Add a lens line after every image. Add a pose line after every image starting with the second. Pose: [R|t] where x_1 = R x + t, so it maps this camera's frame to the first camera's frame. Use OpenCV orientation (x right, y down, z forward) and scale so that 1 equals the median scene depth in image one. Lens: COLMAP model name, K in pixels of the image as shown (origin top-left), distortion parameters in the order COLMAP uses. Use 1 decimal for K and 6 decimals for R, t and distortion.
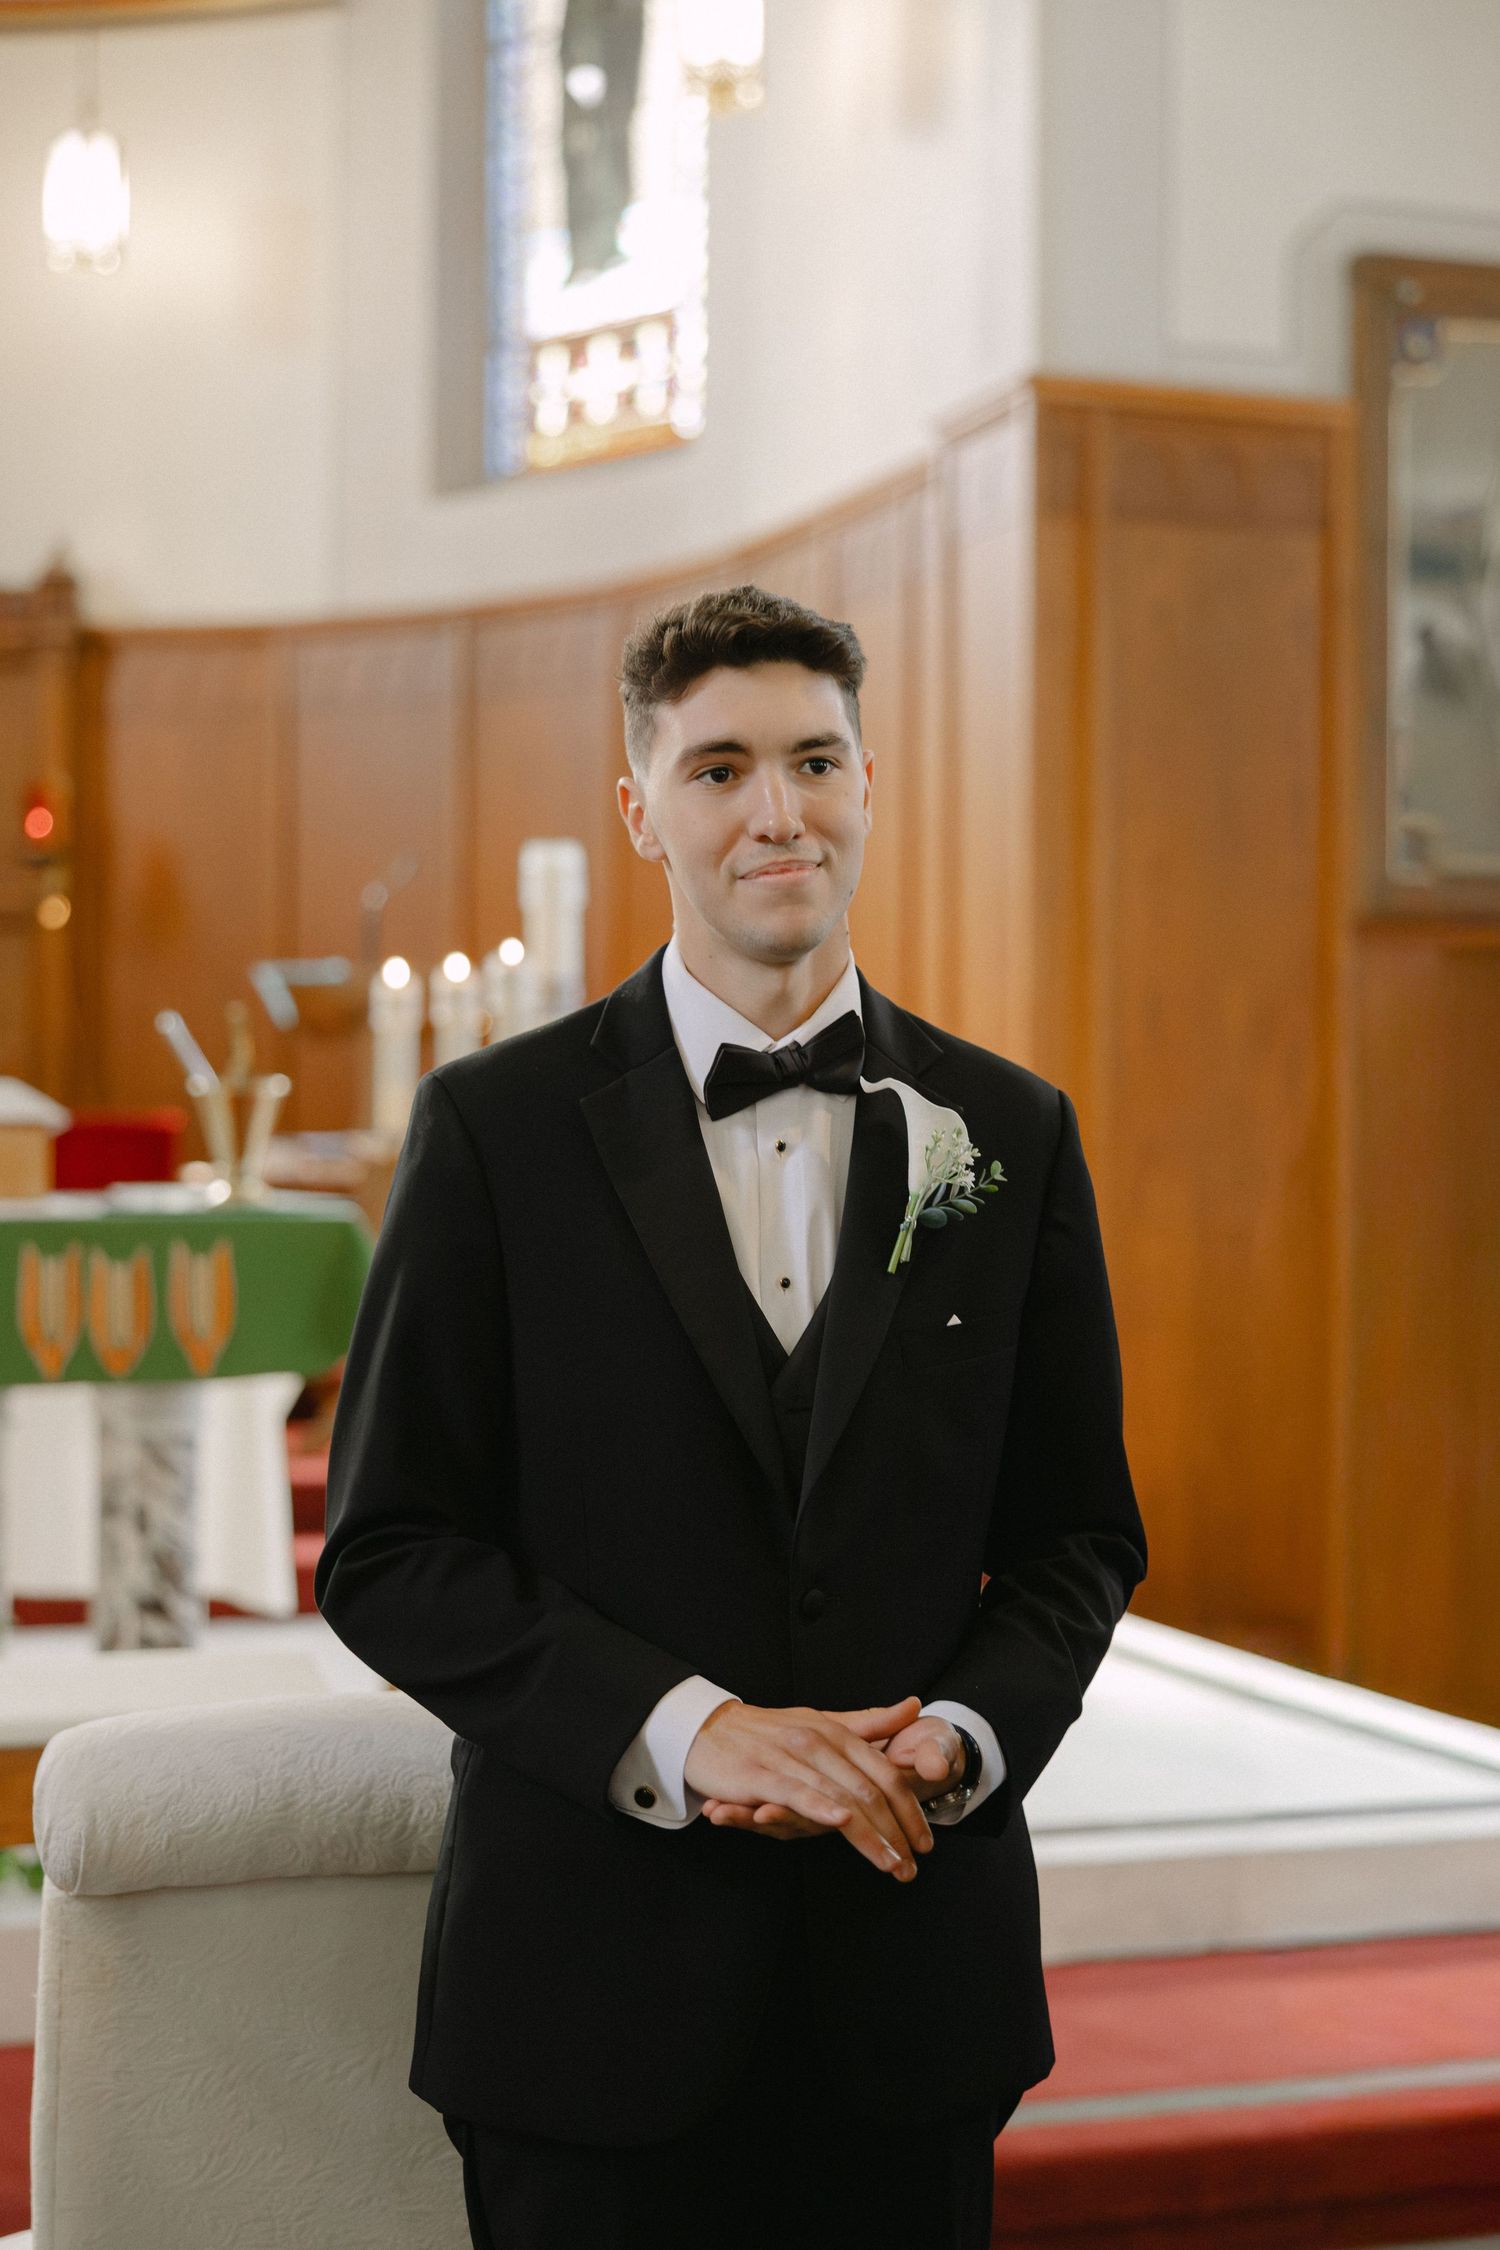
lens RADIAL K [[3353.7, 0, 750.0], [0, 3353.7, 1125.0], [0, 0, 1]] dist [-0.005740, -0.026222]
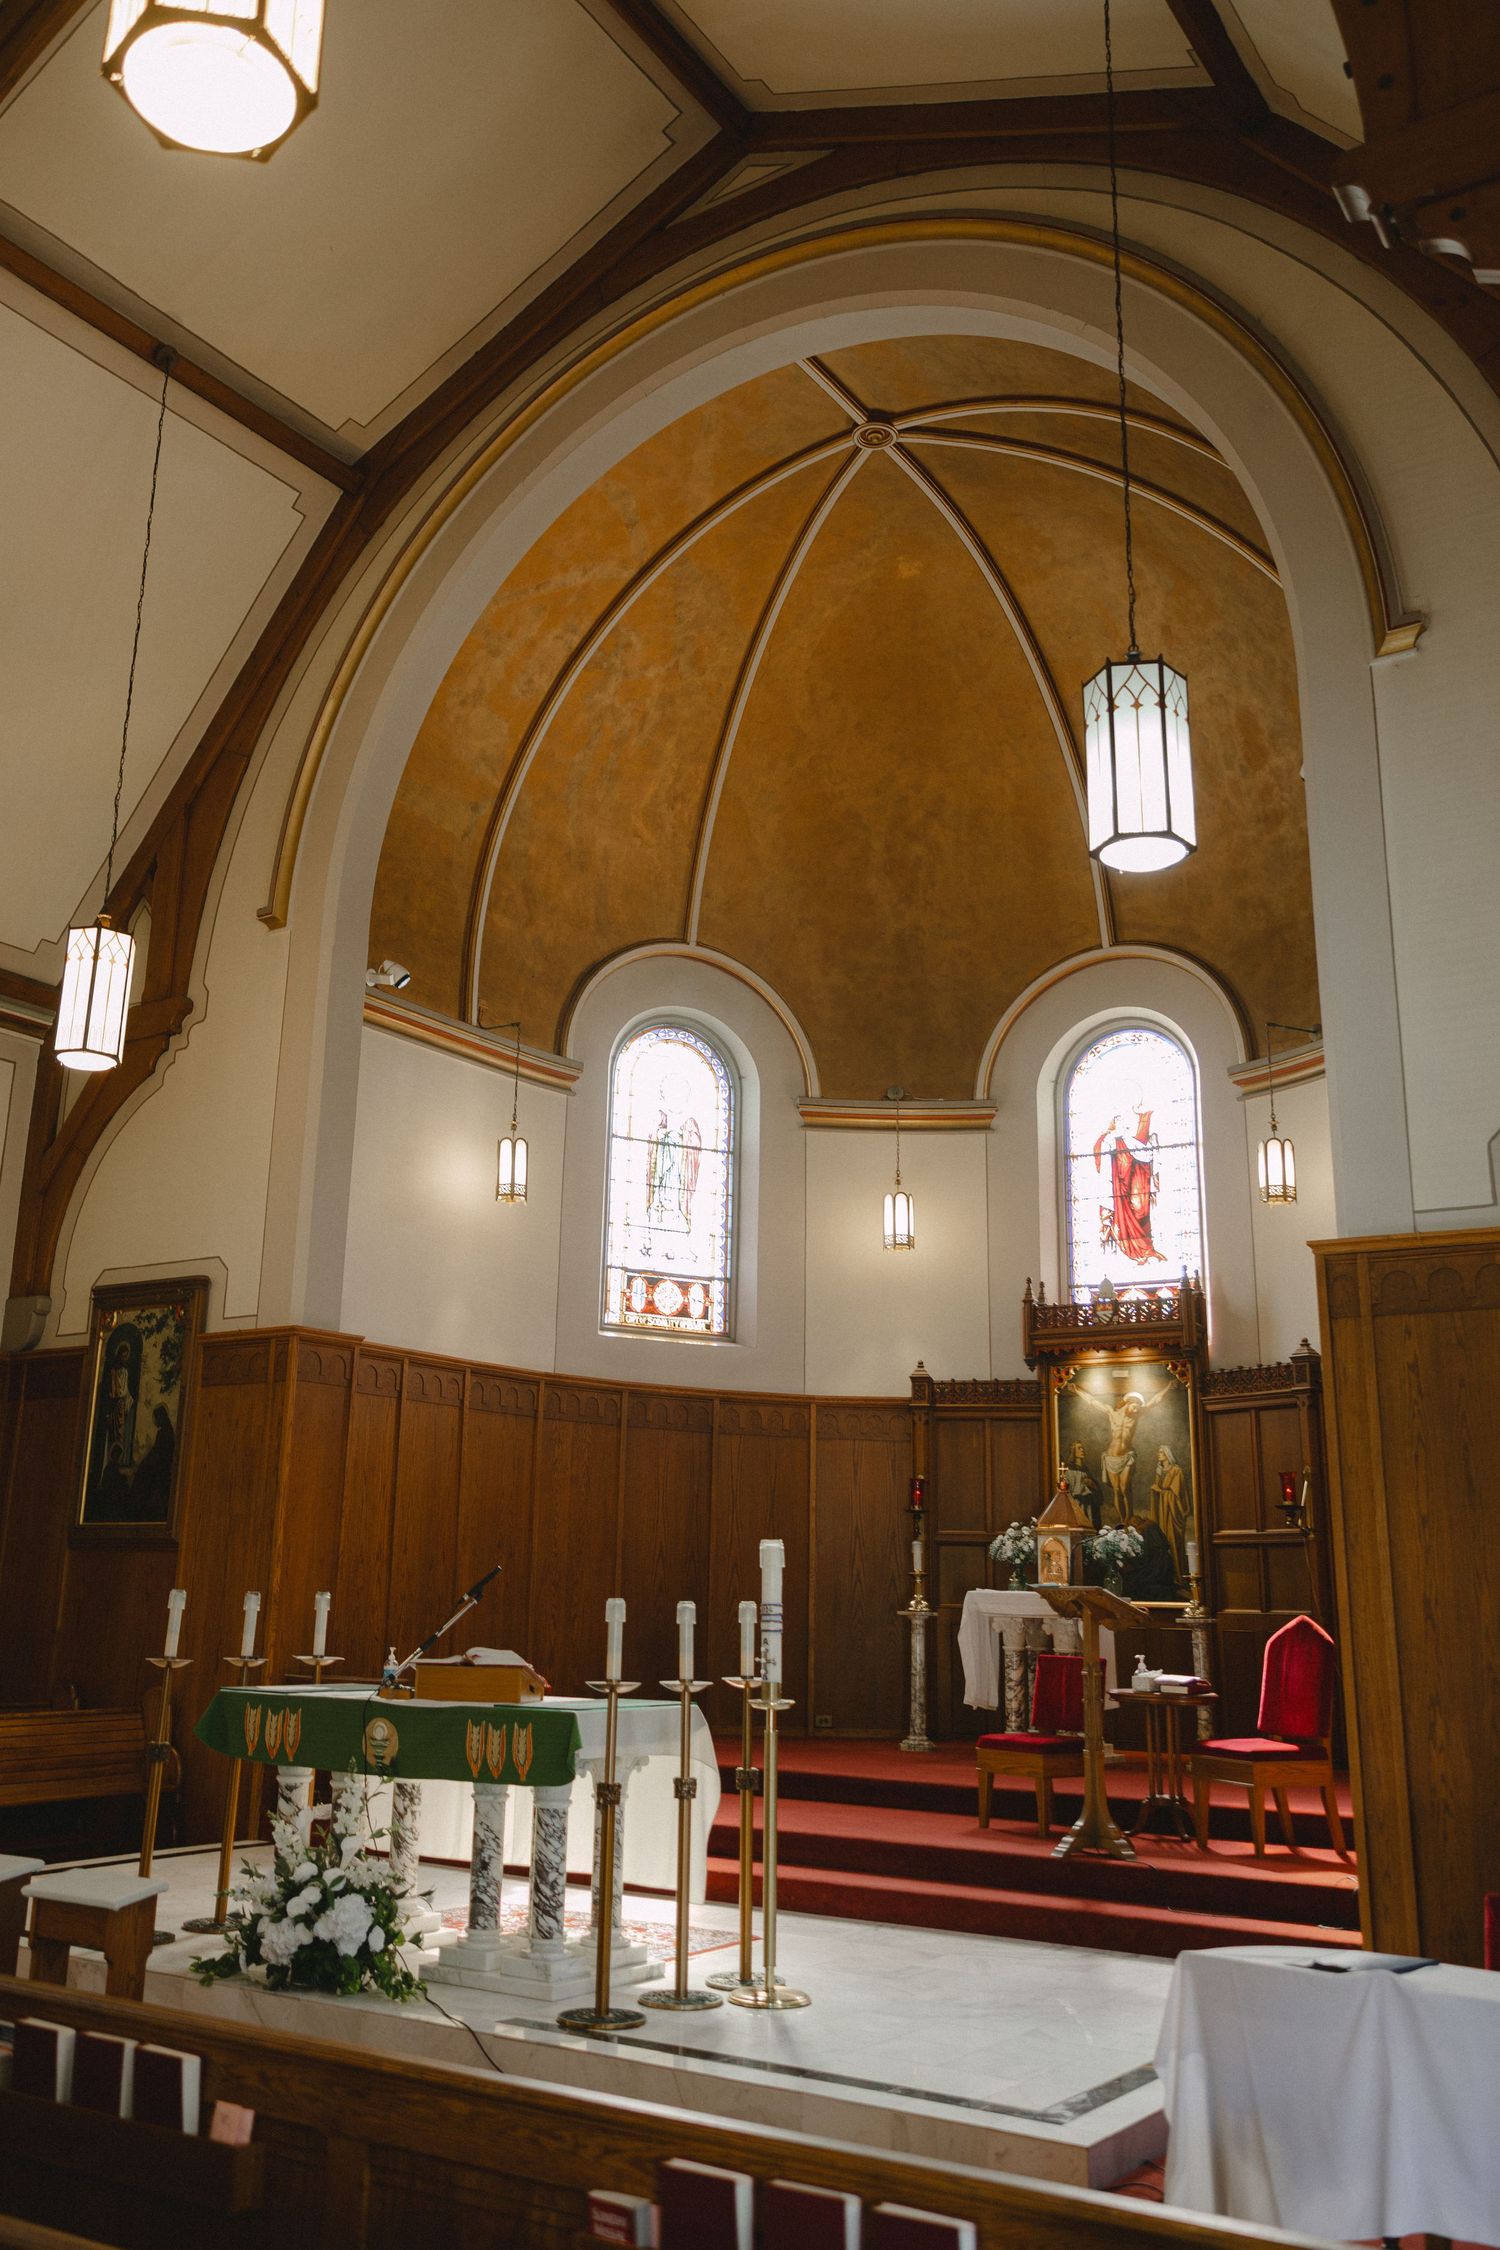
lens RADIAL K [[1771.1, 0, 750.0], [0, 1771.1, 1125.0], [0, 0, 1]] dist [0.001311, 0.004672]
pose [[0.626557, -0.194554, -0.754702, 0.607314], [-0.017048, 0.964689, -0.262839, -0.029420], [0.779189, 0.177550, 0.601116, 0.180878]]
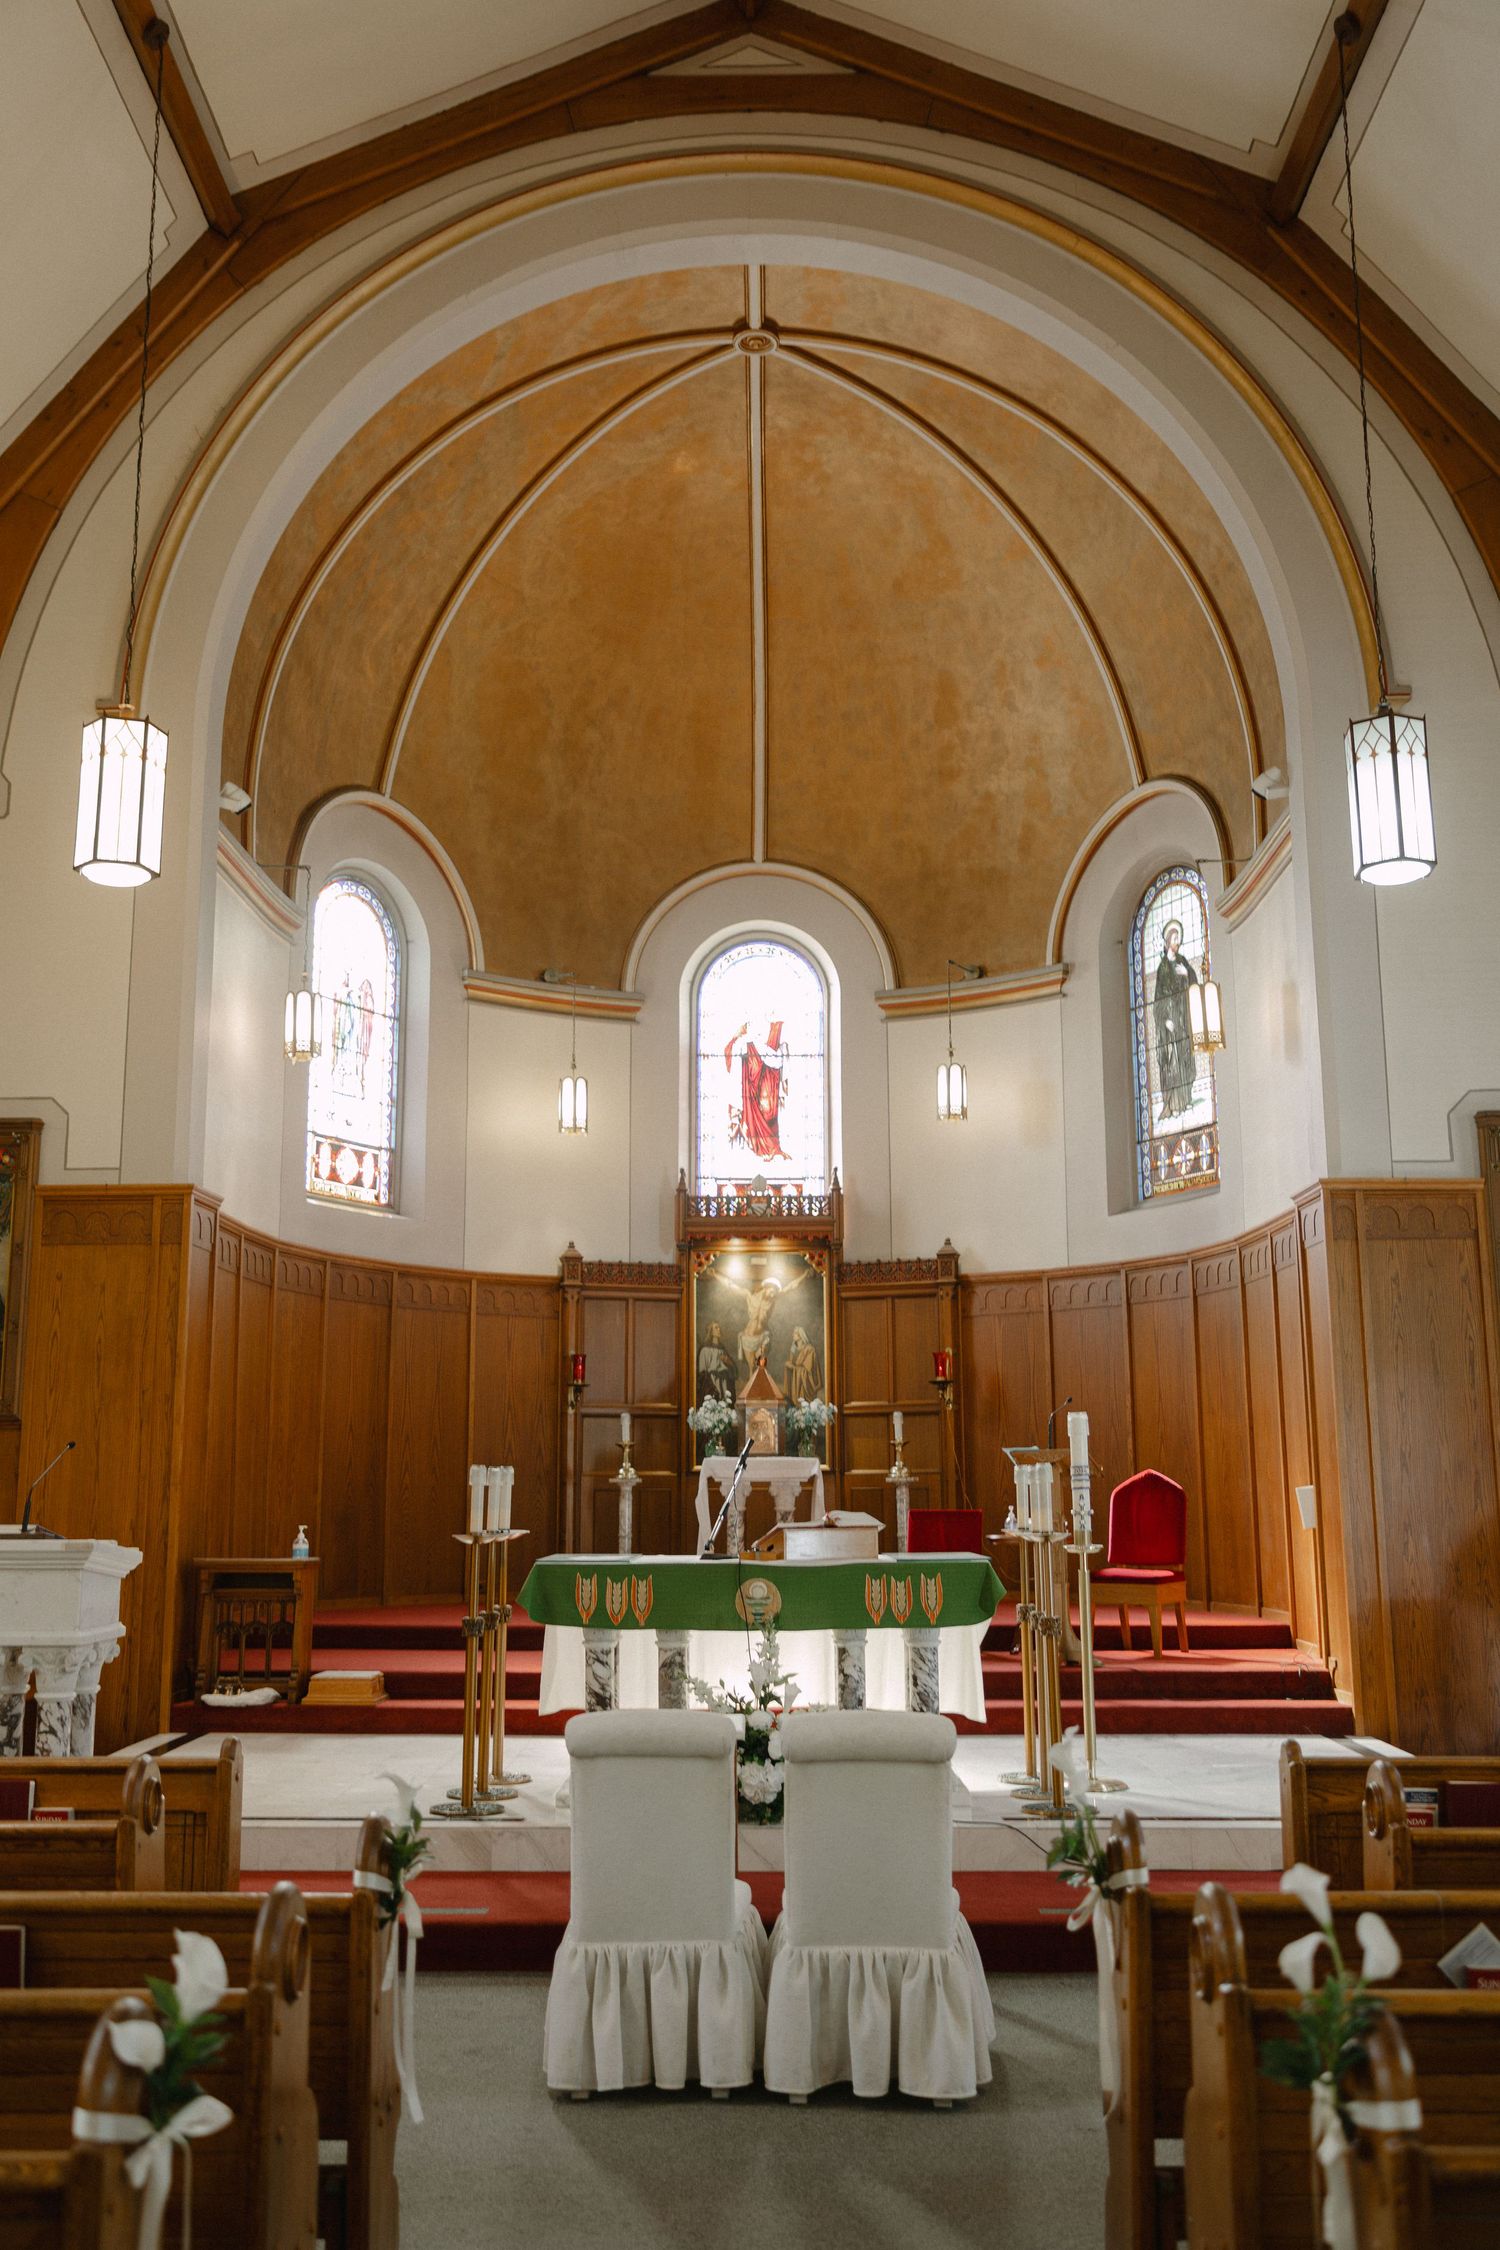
lens RADIAL K [[1842.3, 0, 736.9], [0, 1842.3, 1160.1], [0, 0, 1]] dist [0.001265, -0.001197]
pose [[0.935912, -0.069892, -0.345229, 0.139095], [0.009851, 0.984926, -0.172693, -0.023533], [0.352095, 0.158225, 0.922493, -0.292024]]
